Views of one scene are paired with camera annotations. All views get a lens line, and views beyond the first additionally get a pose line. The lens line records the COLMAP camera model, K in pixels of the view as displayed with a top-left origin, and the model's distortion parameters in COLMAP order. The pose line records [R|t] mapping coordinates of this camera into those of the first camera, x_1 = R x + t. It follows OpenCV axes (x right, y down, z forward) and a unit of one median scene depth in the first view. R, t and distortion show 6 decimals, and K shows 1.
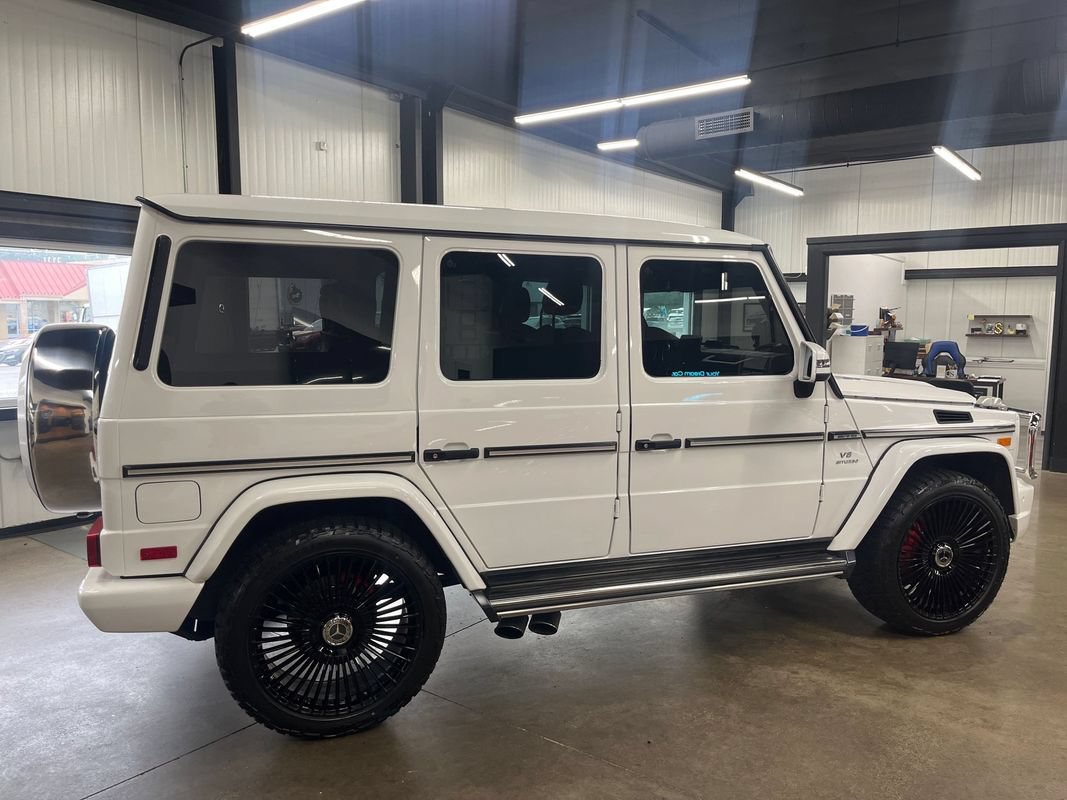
lens RADIAL K [[810.6, 0, 533.5], [0, 810.6, 400.0], [0, 0, 1]] dist [0.064460, -0.077282]
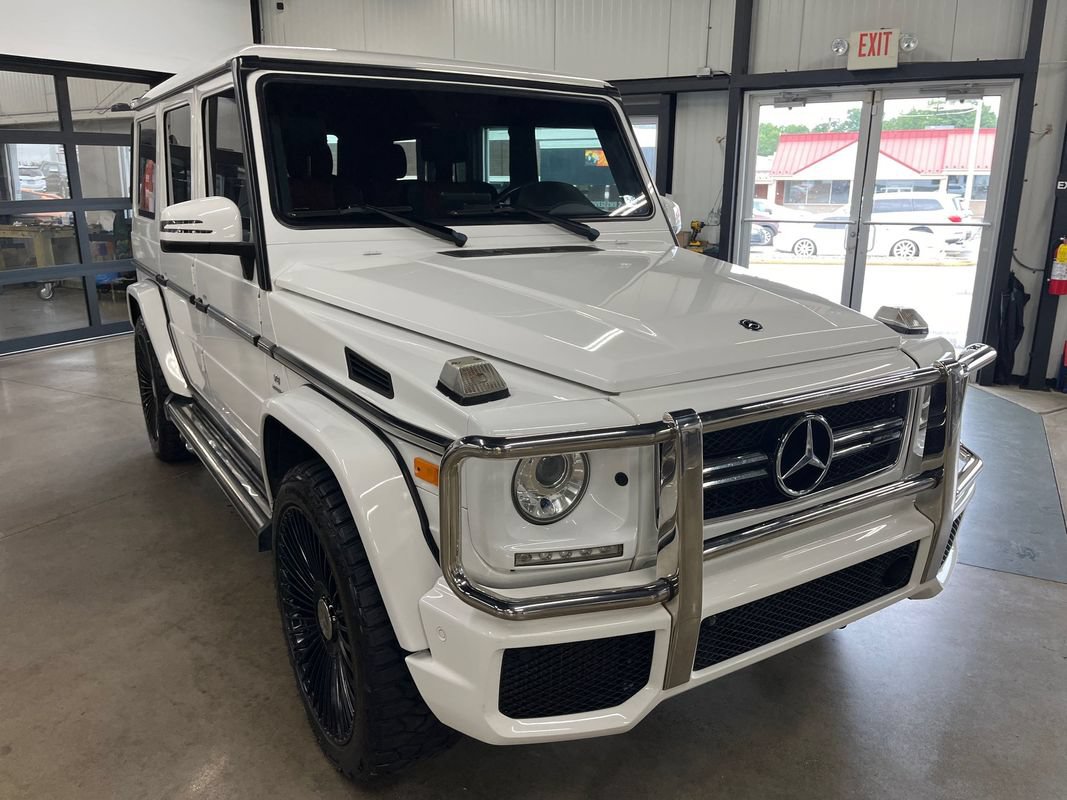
lens RADIAL K [[810.6, 0, 533.5], [0, 810.6, 400.0], [0, 0, 1]] dist [0.064460, -0.077282]
pose [[0.209637, 0.248831, -0.945587, 1.171011], [-0.098727, 0.967521, 0.232715, -0.098945], [0.972782, 0.044570, 0.227395, 1.180666]]
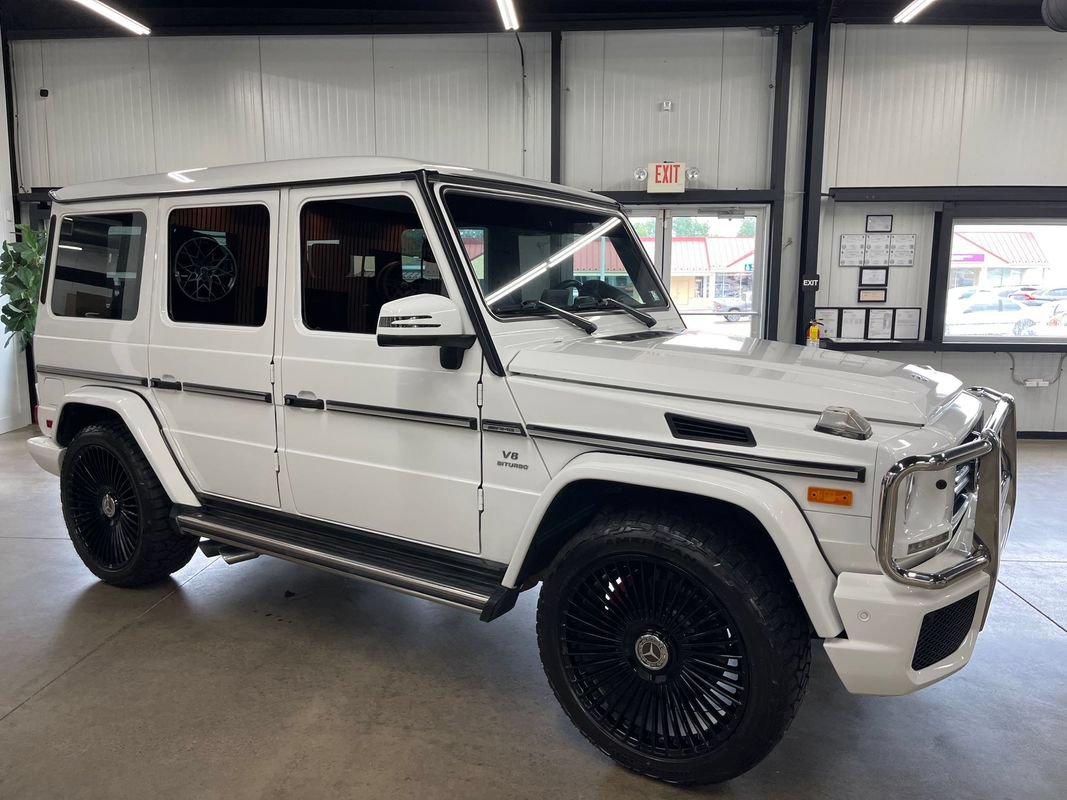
lens RADIAL K [[810.6, 0, 533.5], [0, 810.6, 400.0], [0, 0, 1]] dist [0.064460, -0.077282]
pose [[0.596611, 0.113305, -0.794492, 1.071419], [-0.079444, 0.993459, 0.082023, -0.046093], [0.798589, 0.014182, 0.601710, 0.659644]]
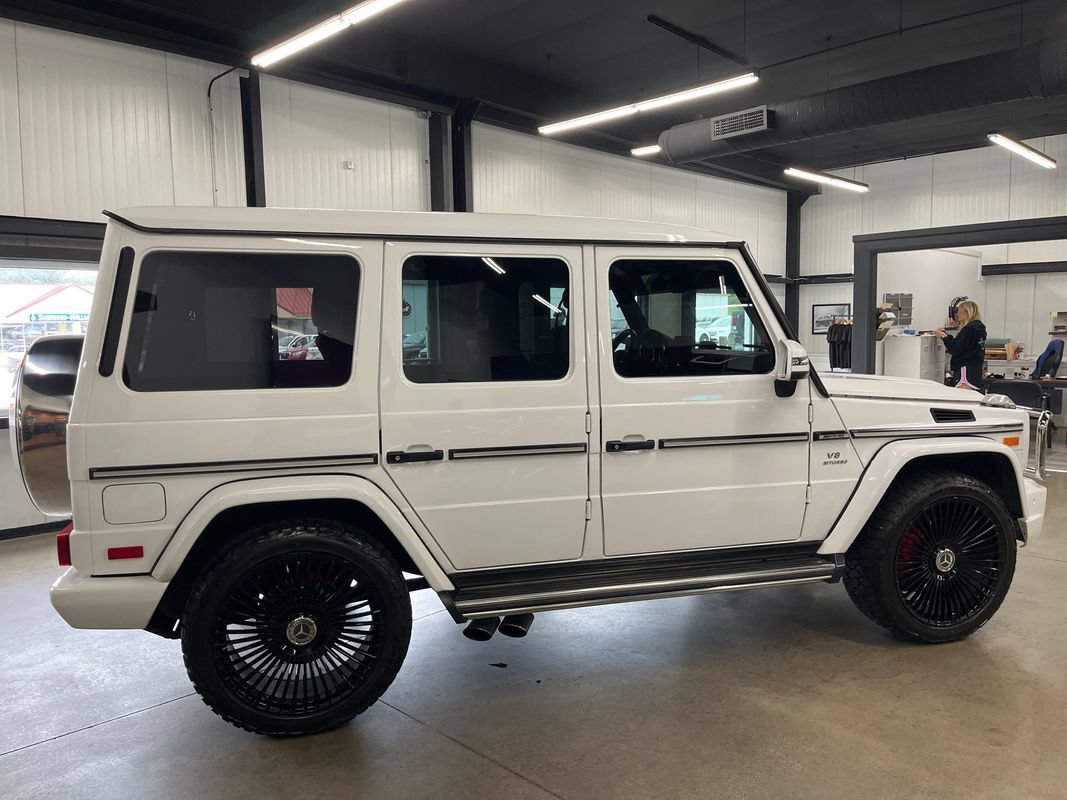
lens RADIAL K [[810.6, 0, 533.5], [0, 810.6, 400.0], [0, 0, 1]] dist [0.064460, -0.077282]
pose [[0.996910, -0.011252, -0.077737, 0.115608], [0.010600, 0.999905, -0.008792, 0.006760], [0.077829, 0.007940, 0.996935, 0.003979]]
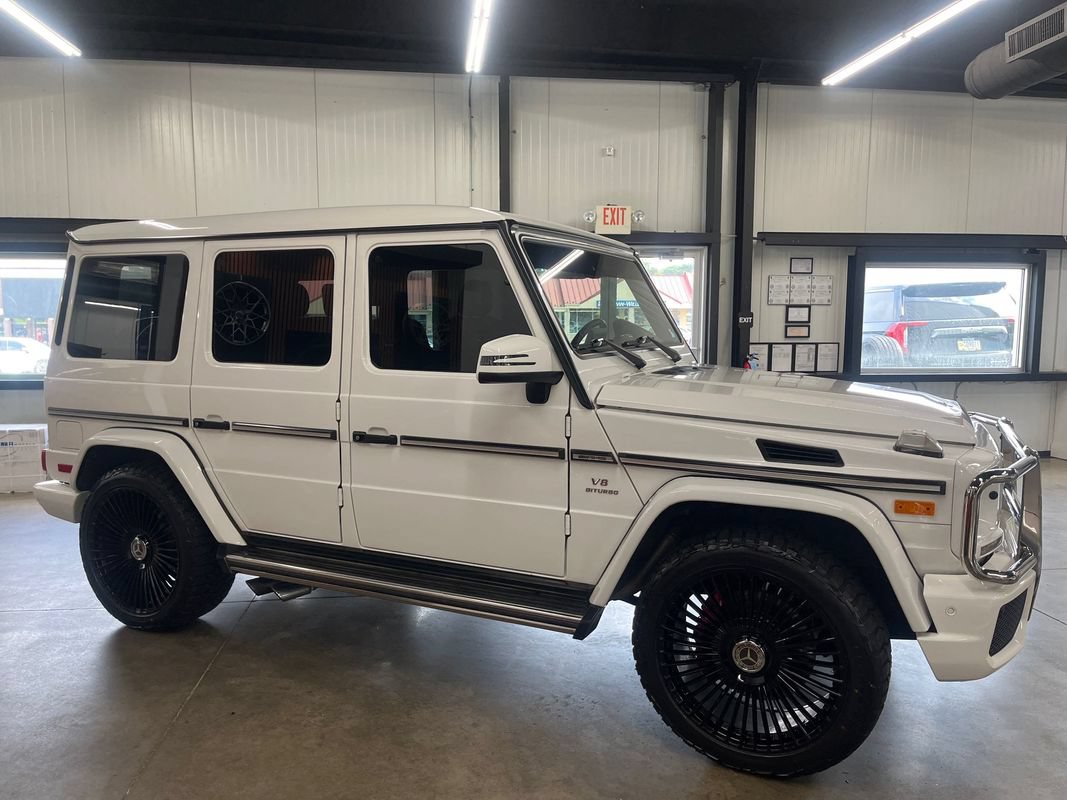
lens RADIAL K [[810.6, 0, 533.5], [0, 810.6, 400.0], [0, 0, 1]] dist [0.064460, -0.077282]
pose [[0.695219, 0.068099, -0.715565, 0.992282], [-0.067914, 0.997272, 0.028926, -0.032005], [0.715583, 0.028487, 0.697947, 0.467166]]
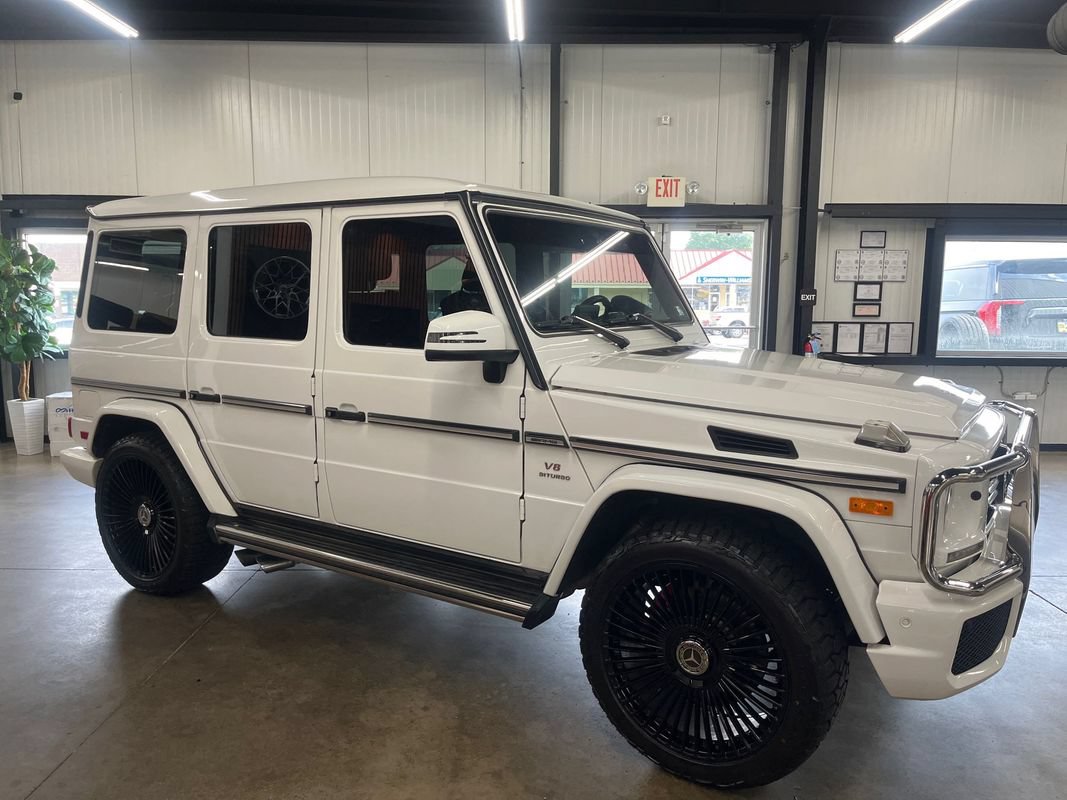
lens RADIAL K [[810.6, 0, 533.5], [0, 810.6, 400.0], [0, 0, 1]] dist [0.064460, -0.077282]
pose [[0.599649, 0.102913, -0.793618, 1.064690], [-0.082094, 0.994376, 0.066918, -0.045552], [0.796041, 0.025024, 0.604725, 0.607381]]
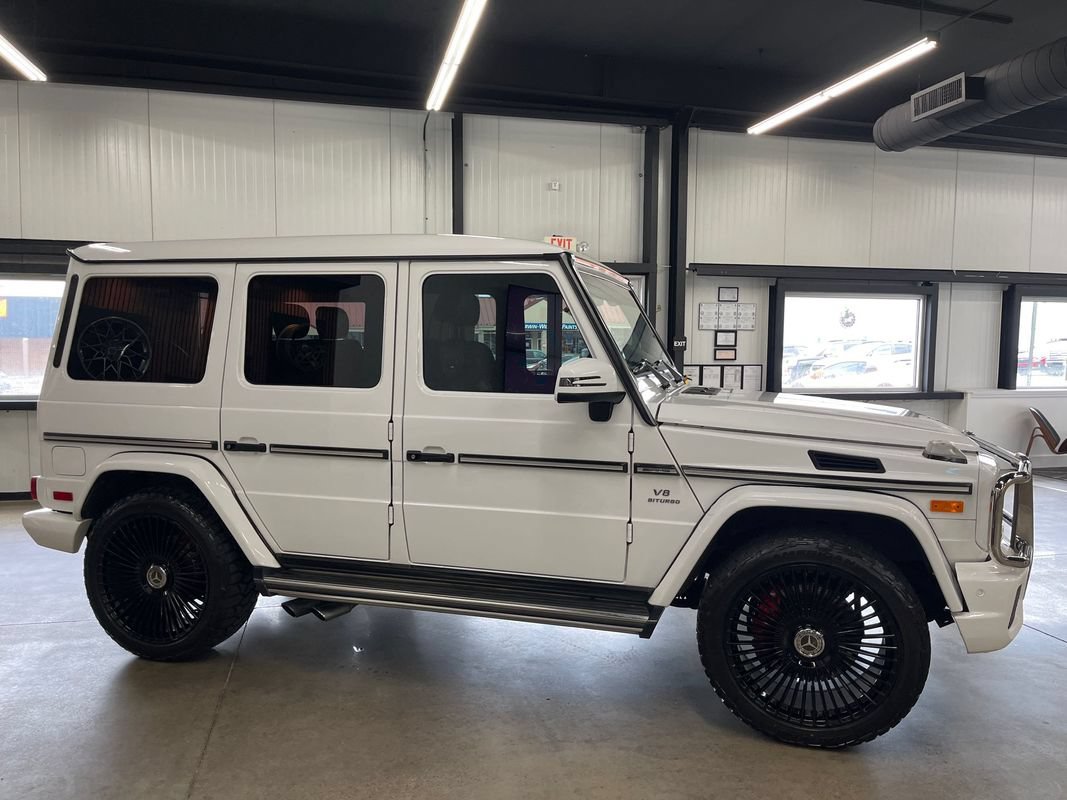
lens RADIAL K [[810.6, 0, 533.5], [0, 810.6, 400.0], [0, 0, 1]] dist [0.064460, -0.077282]
pose [[0.806444, 0.044985, -0.589597, 0.862752], [-0.061210, 0.998096, -0.007570, -0.016170], [0.588134, 0.042194, 0.807662, 0.264588]]
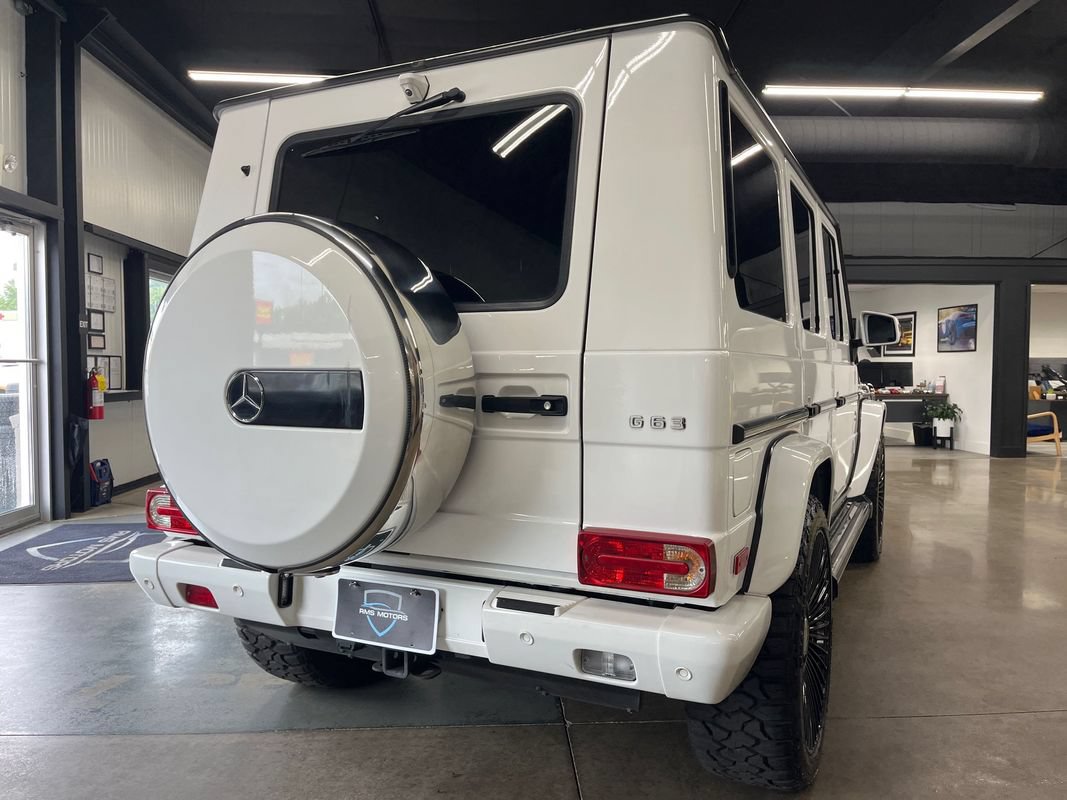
lens RADIAL K [[810.6, 0, 533.5], [0, 810.6, 400.0], [0, 0, 1]] dist [0.064460, -0.077282]
pose [[0.723489, -0.030961, 0.689642, -0.846521], [0.067877, 0.997343, -0.026434, 0.053509], [-0.686991, 0.065936, 0.723668, 0.525980]]
